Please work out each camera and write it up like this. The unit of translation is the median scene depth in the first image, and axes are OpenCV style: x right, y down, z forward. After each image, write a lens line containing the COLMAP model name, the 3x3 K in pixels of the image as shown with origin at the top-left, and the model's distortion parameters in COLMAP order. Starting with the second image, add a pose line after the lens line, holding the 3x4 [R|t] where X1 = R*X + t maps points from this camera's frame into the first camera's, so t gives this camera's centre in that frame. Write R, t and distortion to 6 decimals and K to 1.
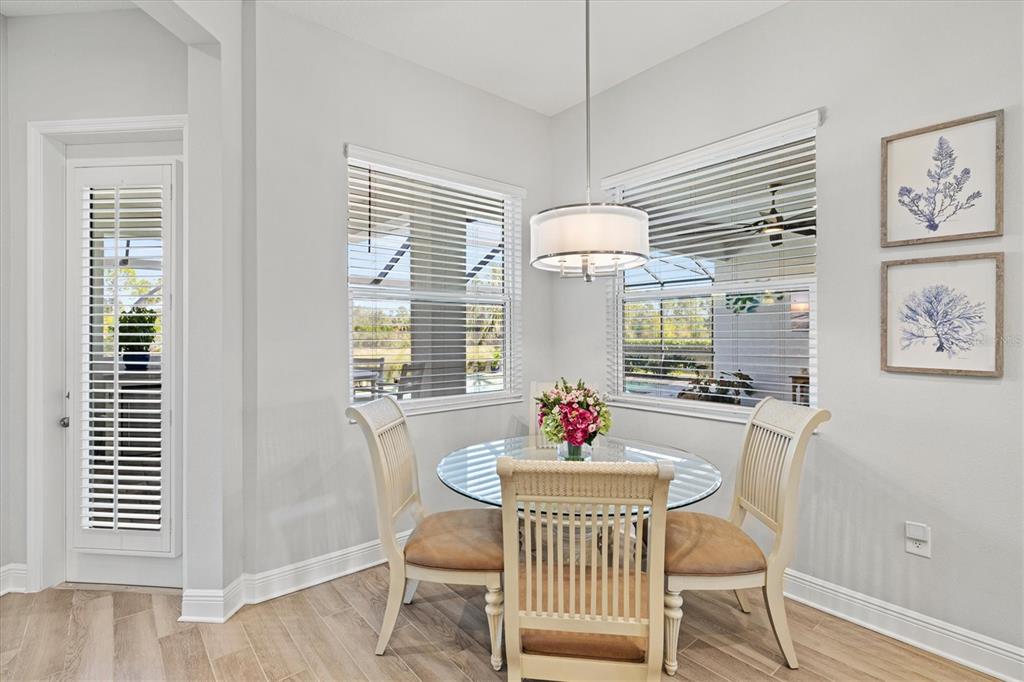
lens RADIAL K [[481.8, 0, 509.3], [0, 481.8, 336.4], [0, 0, 1]] dist [-0.010763, 0.004495]
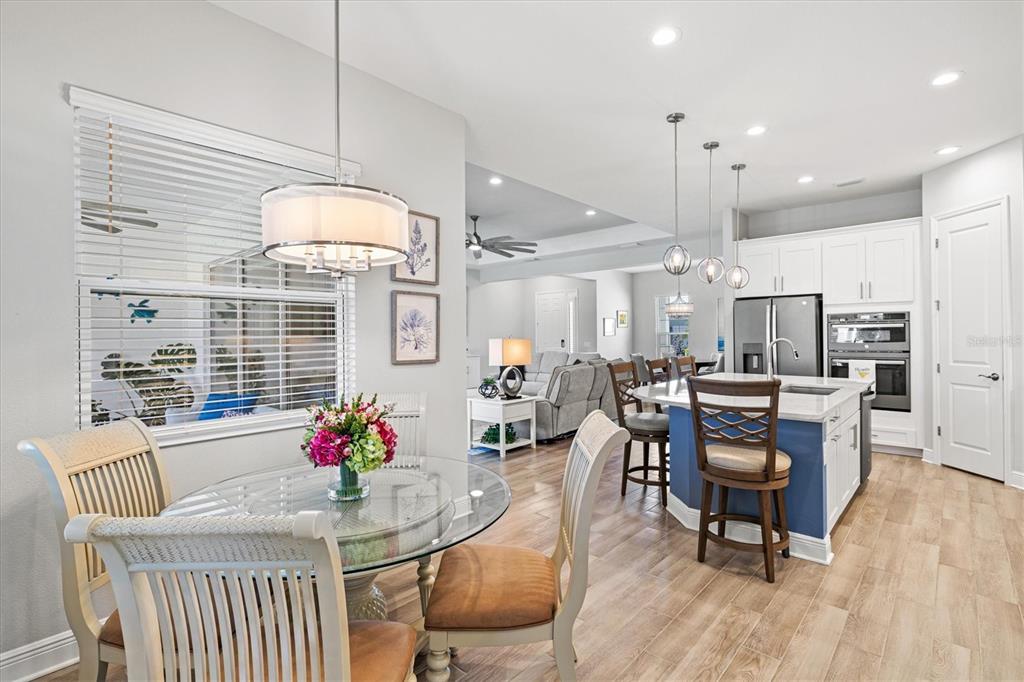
lens RADIAL K [[481.8, 0, 509.5], [0, 481.8, 340.4], [0, 0, 1]] dist [-0.010763, 0.004495]
pose [[-0.134611, -0.005748, 0.990882, -0.780347], [0.015873, 0.999842, 0.007956, -0.007175], [-0.990771, 0.016800, -0.134499, 0.898897]]
